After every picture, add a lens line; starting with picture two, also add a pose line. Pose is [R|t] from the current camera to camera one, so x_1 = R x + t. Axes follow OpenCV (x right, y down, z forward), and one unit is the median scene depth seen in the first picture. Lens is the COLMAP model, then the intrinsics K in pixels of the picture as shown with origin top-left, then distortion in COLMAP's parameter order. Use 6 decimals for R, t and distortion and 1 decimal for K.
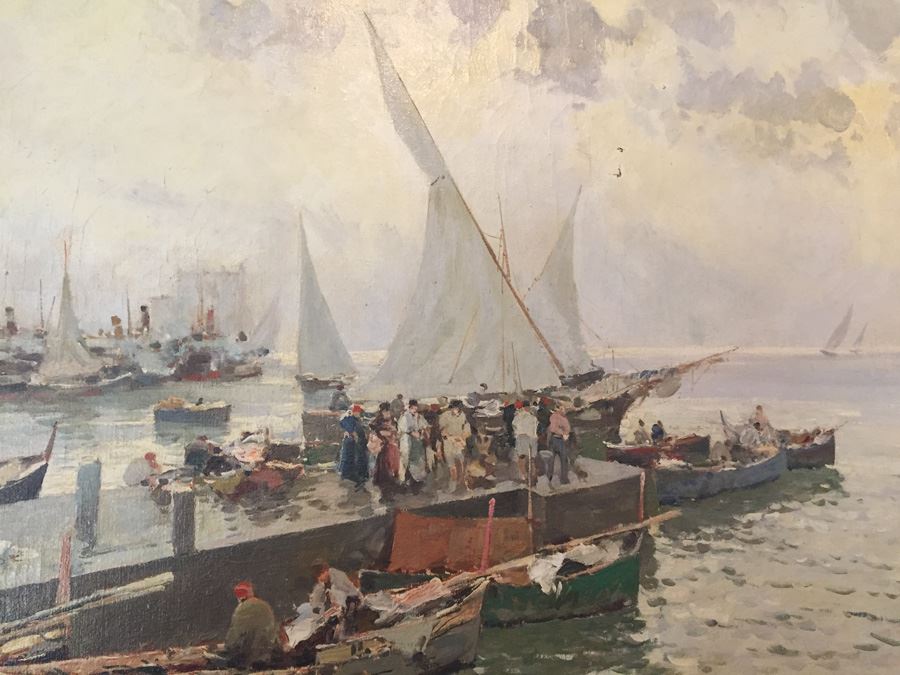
lens RADIAL K [[776.5, 0, 450.0], [0, 776.5, 337.5], [0, 0, 1]] dist [0.085014, -0.137348]
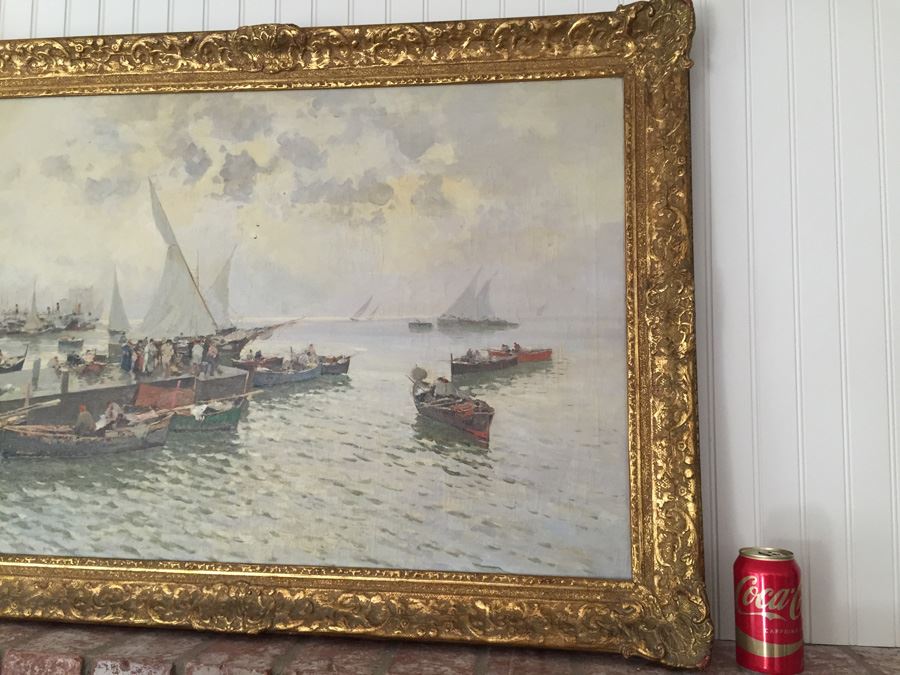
lens RADIAL K [[808.4, 0, 446.7], [0, 808.4, 323.5], [0, 0, 1]] dist [0.089727, -0.167795]
pose [[0.917895, -0.003538, -0.396808, 1.806751], [0.009009, 0.999888, 0.011925, 0.008718], [0.396722, -0.014521, 0.917824, -0.974914]]
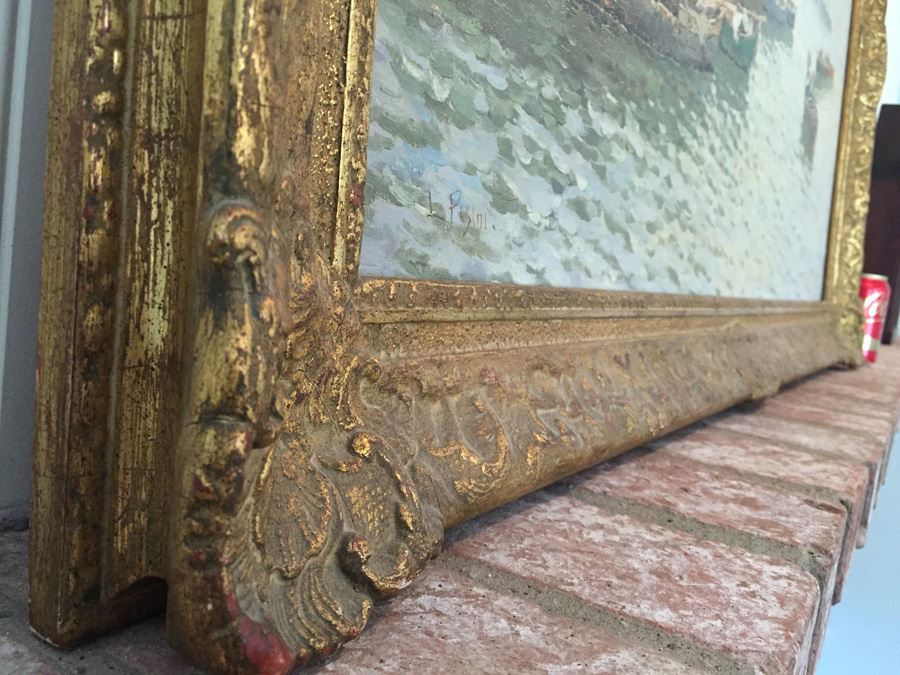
lens RADIAL K [[776.5, 0, 450.0], [0, 776.5, 337.5], [0, 0, 1]] dist [0.085014, -0.137348]
pose [[0.744062, 0.039179, 0.666960, -1.048280], [-0.213438, 0.959907, 0.181724, 0.654703], [-0.633100, -0.277569, 0.722593, 0.235082]]
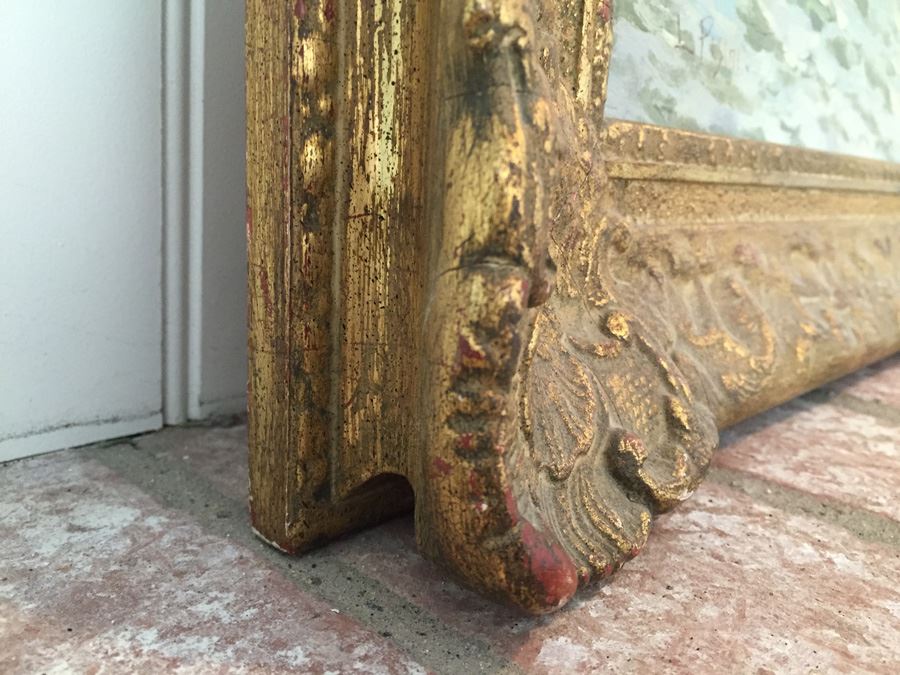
lens RADIAL K [[776.5, 0, 450.0], [0, 776.5, 337.5], [0, 0, 1]] dist [0.085014, -0.137348]
pose [[0.854575, -0.028747, 0.518531, -1.035548], [-0.149997, 0.942250, 0.299443, 0.723538], [-0.497194, -0.333675, 0.800912, 0.334018]]
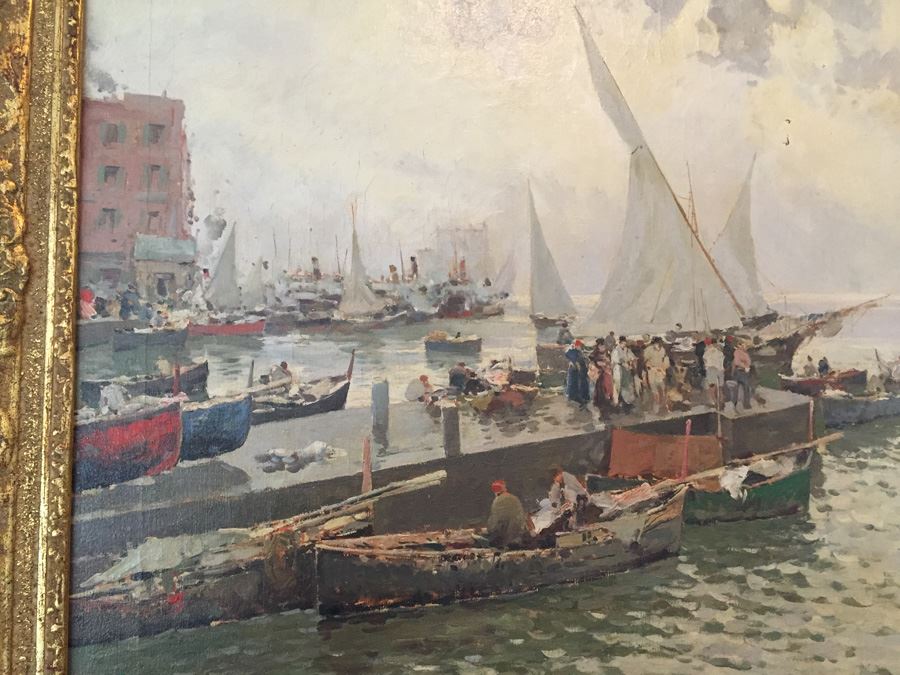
lens RADIAL K [[776.5, 0, 450.0], [0, 776.5, 337.5], [0, 0, 1]] dist [0.085014, -0.137348]
pose [[0.999358, 0.000972, -0.035811, -0.266555], [0.000296, 0.999374, 0.035383, 0.039373], [0.035823, -0.035371, 0.998732, -0.199432]]
